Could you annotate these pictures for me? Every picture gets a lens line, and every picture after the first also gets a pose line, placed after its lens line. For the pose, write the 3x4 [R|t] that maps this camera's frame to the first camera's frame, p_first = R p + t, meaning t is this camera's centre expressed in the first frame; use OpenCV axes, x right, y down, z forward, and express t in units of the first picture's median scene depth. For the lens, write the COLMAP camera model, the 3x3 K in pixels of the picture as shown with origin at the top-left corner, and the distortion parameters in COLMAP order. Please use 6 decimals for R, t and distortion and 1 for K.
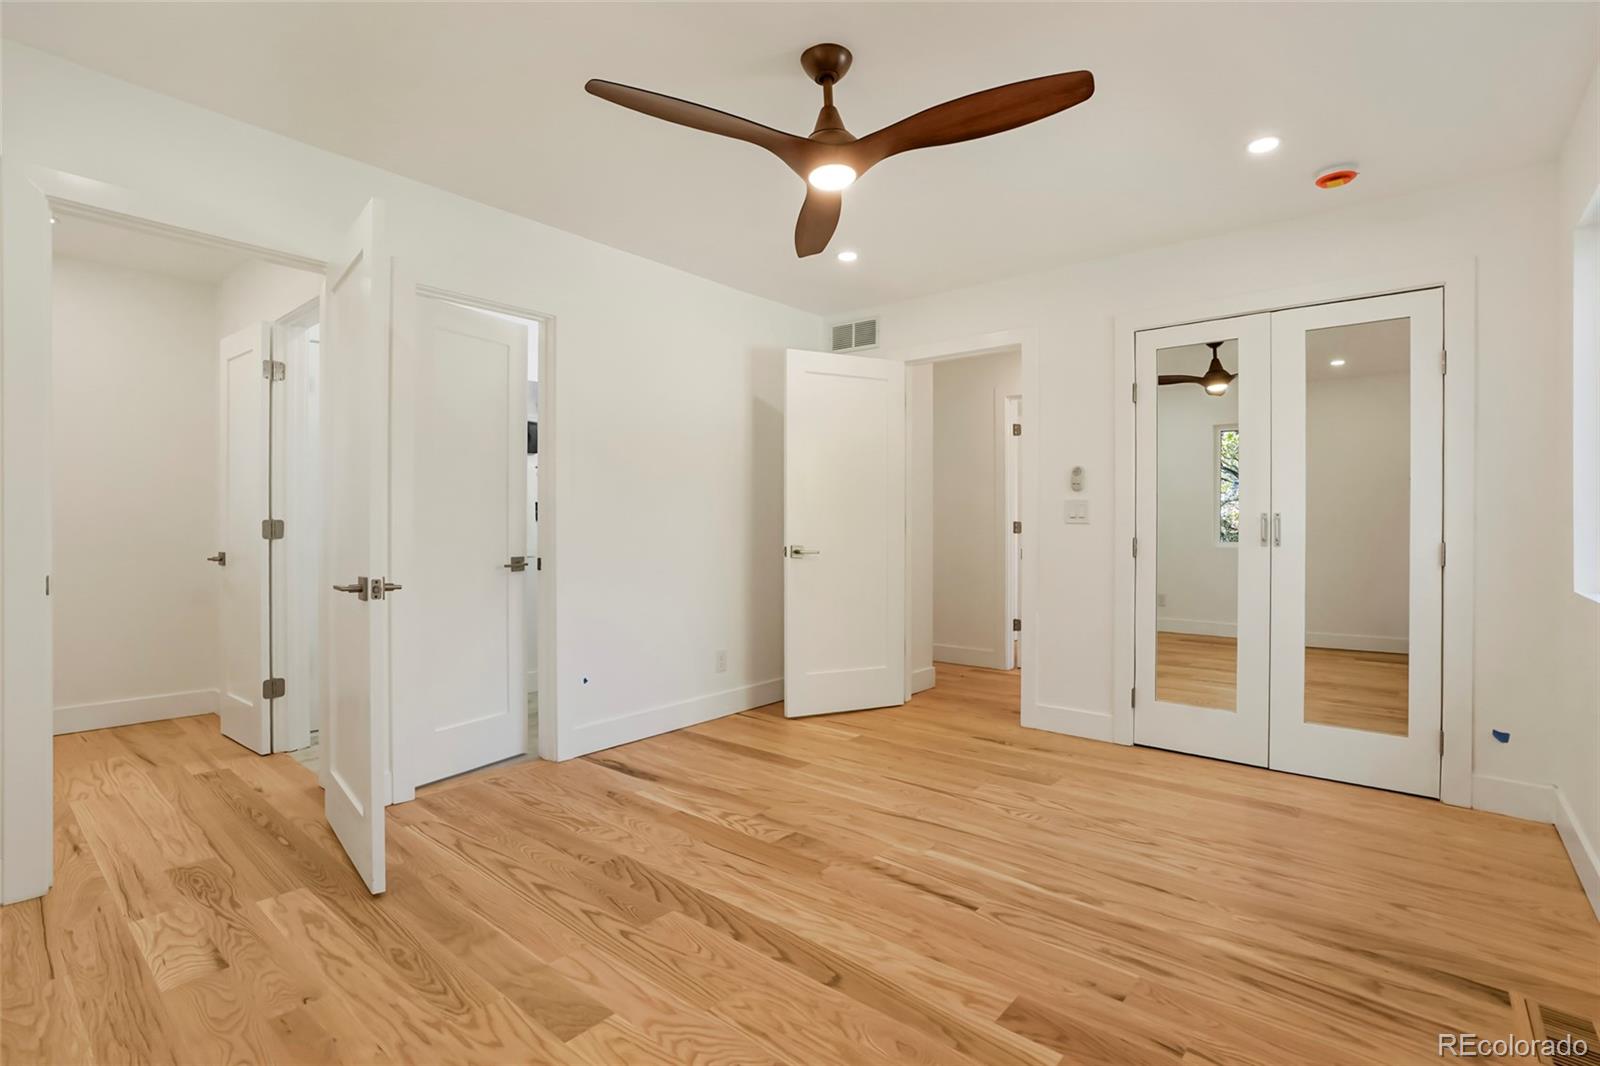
lens RADIAL K [[744.5, 0, 797.0], [0, 744.5, 526.2], [0, 0, 1]] dist [-0.021780, 0.001739]
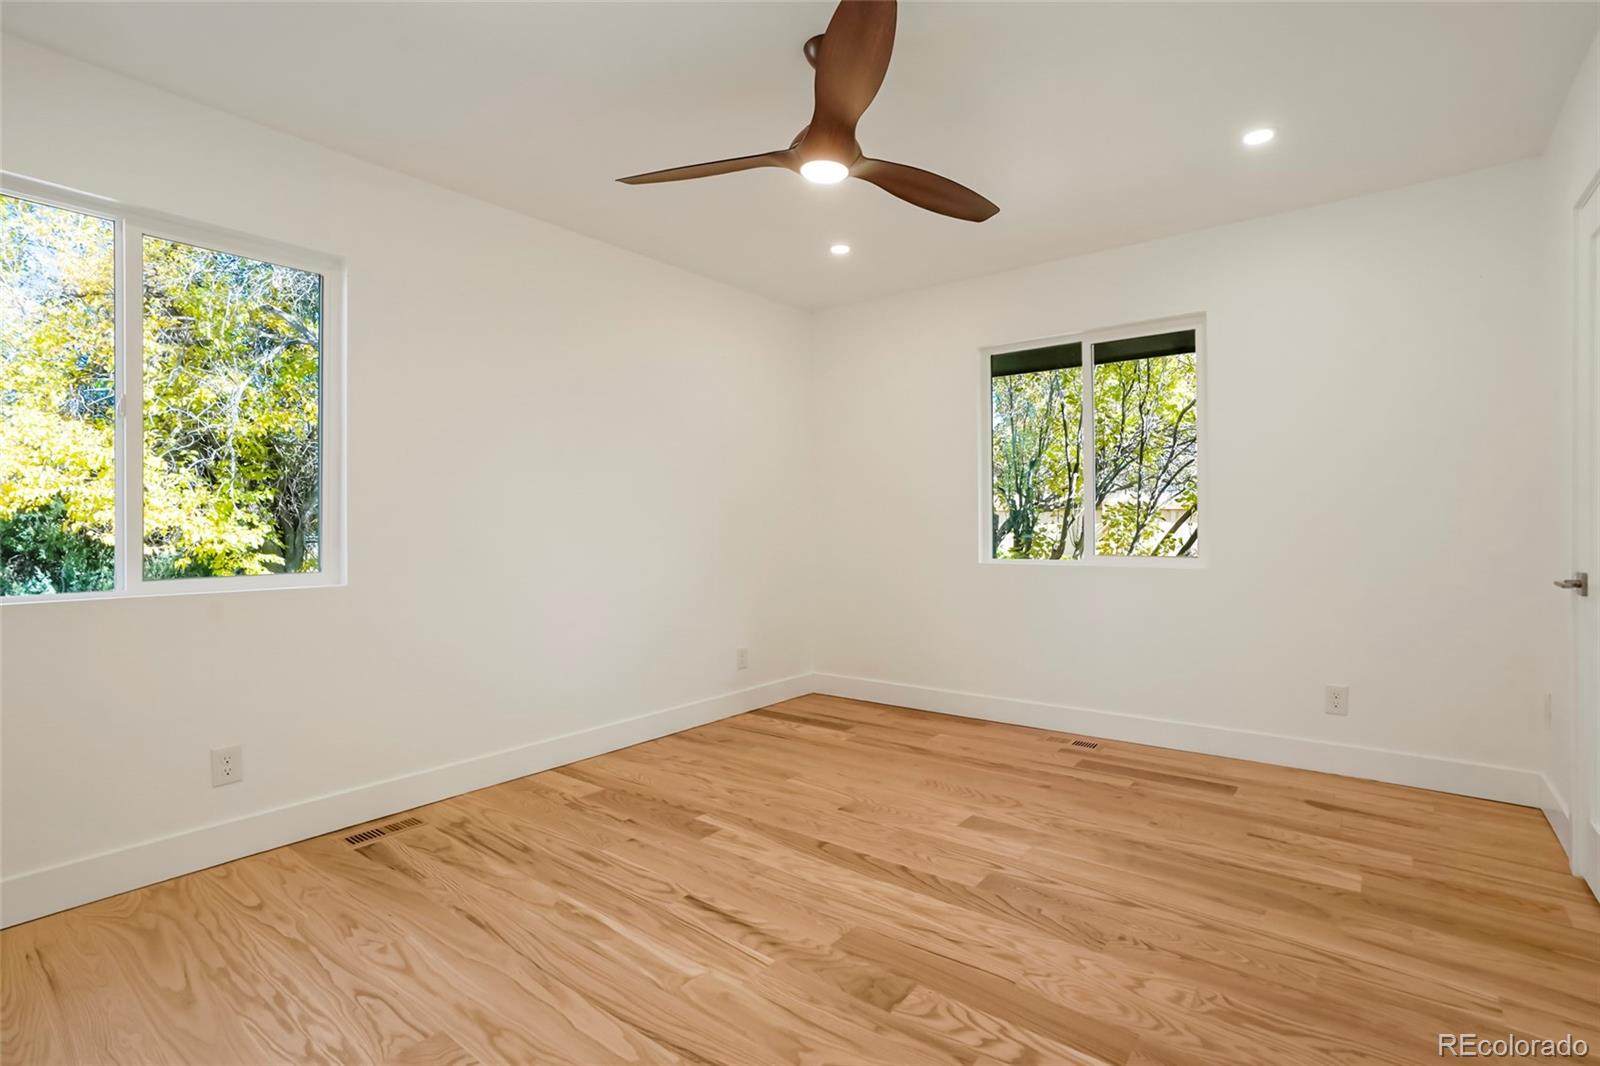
lens RADIAL K [[744.5, 0, 802.4], [0, 744.5, 530.6], [0, 0, 1]] dist [-0.021780, 0.001739]
pose [[-0.999321, 0.001086, -0.036828, 0.119873], [0.000668, 0.999935, 0.011377, -0.005002], [0.036838, 0.011345, -0.999257, 2.062375]]
